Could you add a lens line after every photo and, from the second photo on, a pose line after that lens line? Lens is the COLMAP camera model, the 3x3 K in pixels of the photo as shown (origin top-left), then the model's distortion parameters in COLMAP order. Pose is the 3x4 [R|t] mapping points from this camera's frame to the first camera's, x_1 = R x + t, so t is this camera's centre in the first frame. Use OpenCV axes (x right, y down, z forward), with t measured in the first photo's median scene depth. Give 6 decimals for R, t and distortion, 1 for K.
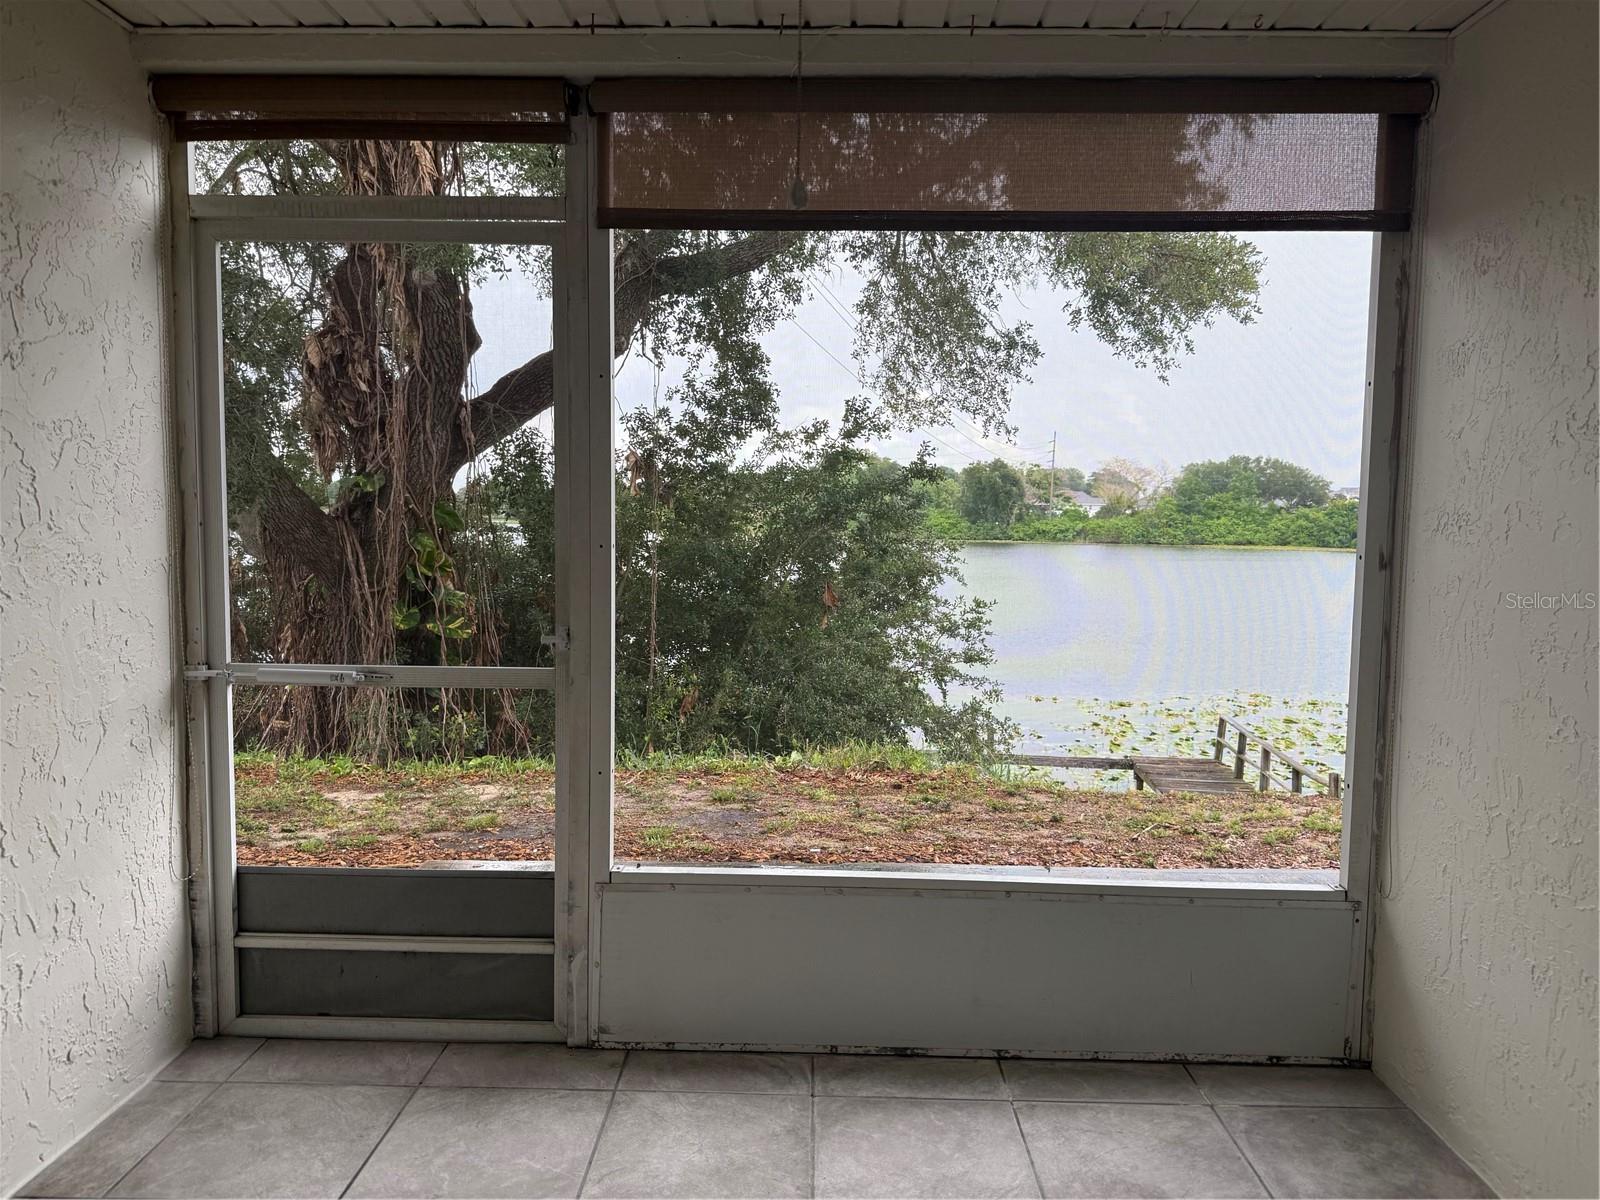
lens RADIAL K [[1121.6, 0, 793.5], [0, 1121.6, 610.4], [0, 0, 1]] dist [0.099902, -0.140459]
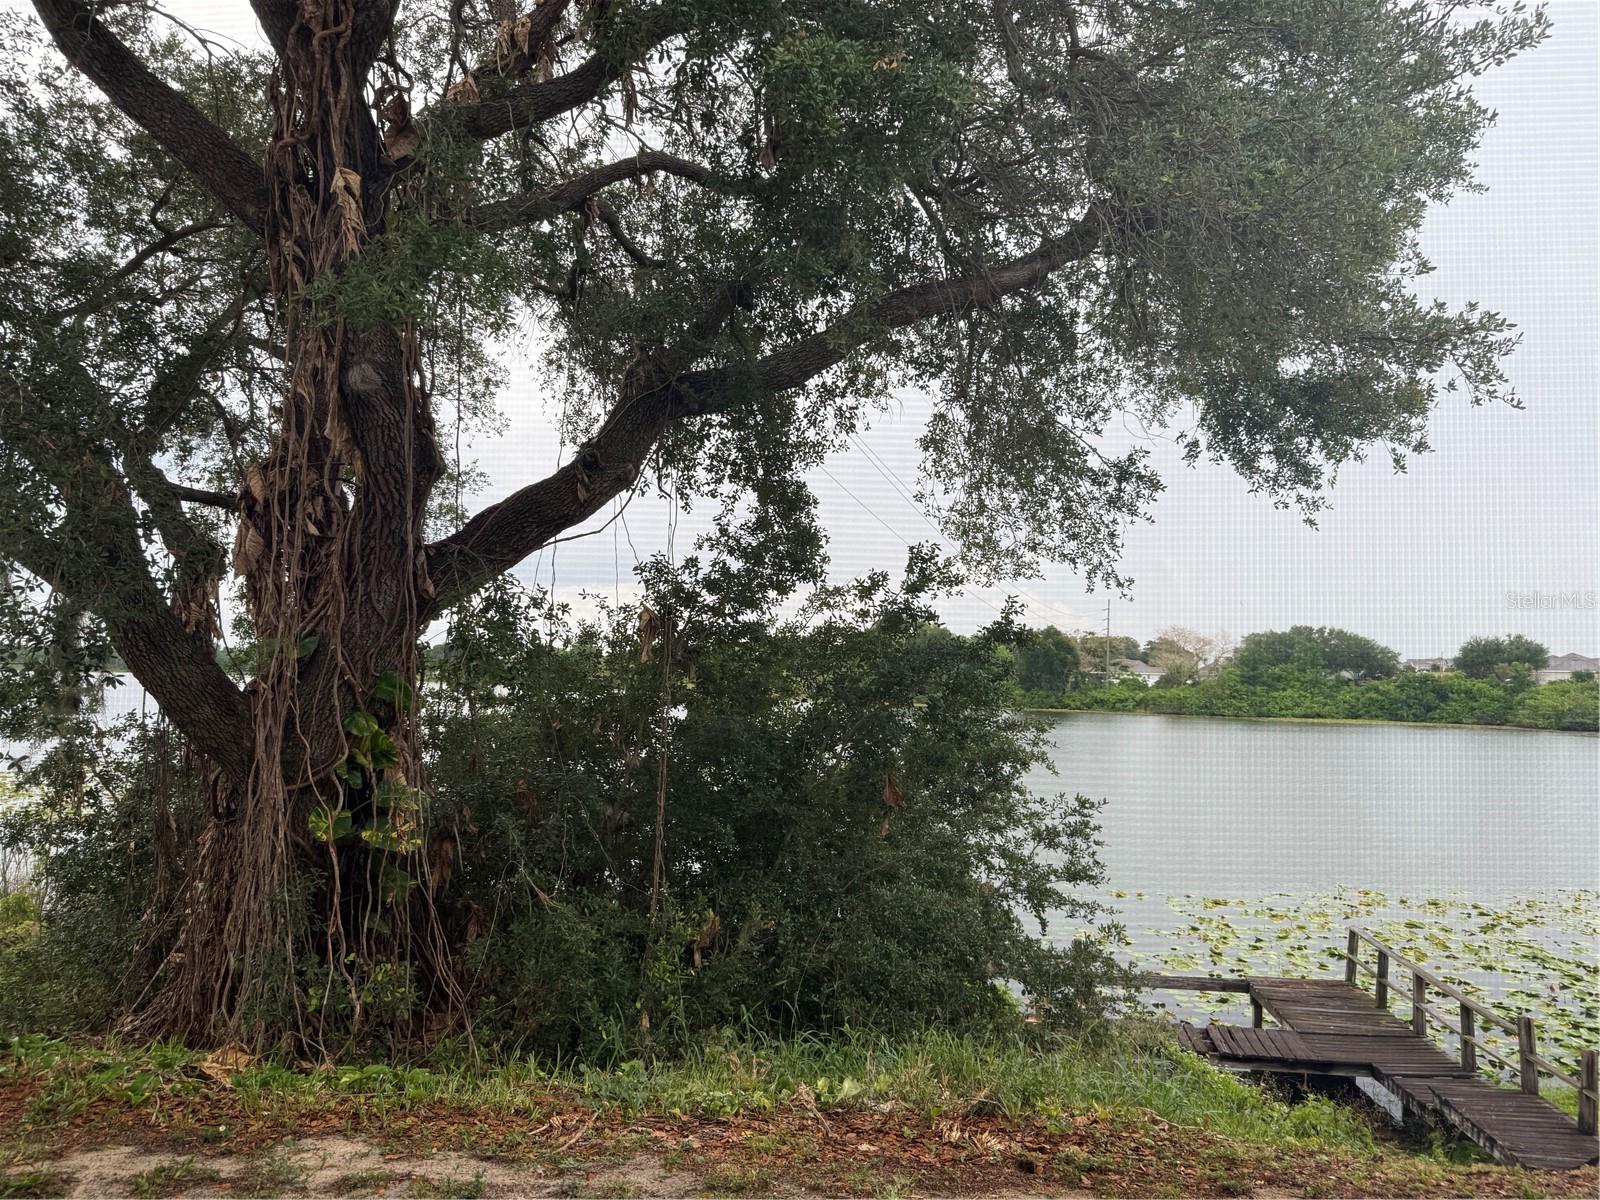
lens RADIAL K [[1121.6, 0, 793.5], [0, 1121.6, 610.4], [0, 0, 1]] dist [0.099902, -0.140459]
pose [[0.999011, 0.004465, -0.044250, -0.001474], [-0.010906, 0.989165, -0.146404, -0.020402], [0.043117, 0.146742, 0.988235, 0.190827]]
